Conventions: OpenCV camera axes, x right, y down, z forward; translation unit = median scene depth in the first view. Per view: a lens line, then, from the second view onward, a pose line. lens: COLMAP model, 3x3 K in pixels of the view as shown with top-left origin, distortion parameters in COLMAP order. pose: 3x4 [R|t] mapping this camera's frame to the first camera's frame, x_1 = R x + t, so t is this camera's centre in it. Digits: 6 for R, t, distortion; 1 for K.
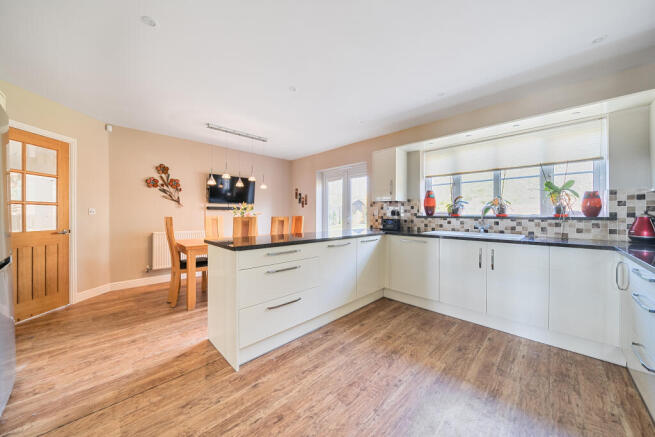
lens RADIAL K [[226.2, 0, 315.5], [0, 226.2, 214.3], [0, 0, 1]] dist [-0.010822, -0.000197]
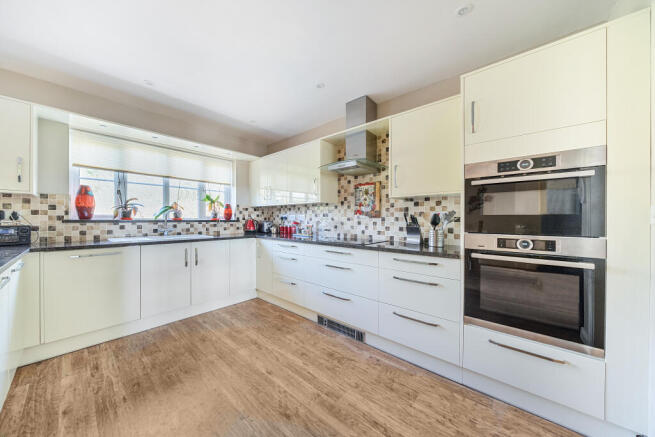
lens RADIAL K [[226.2, 0, 324.2], [0, 226.2, 219.6], [0, 0, 1]] dist [-0.010822, -0.000197]
pose [[-0.106444, -0.003829, 0.994311, -0.397083], [-0.004630, 0.999984, 0.003355, 0.000217], [-0.994308, -0.004247, -0.106460, 0.401219]]
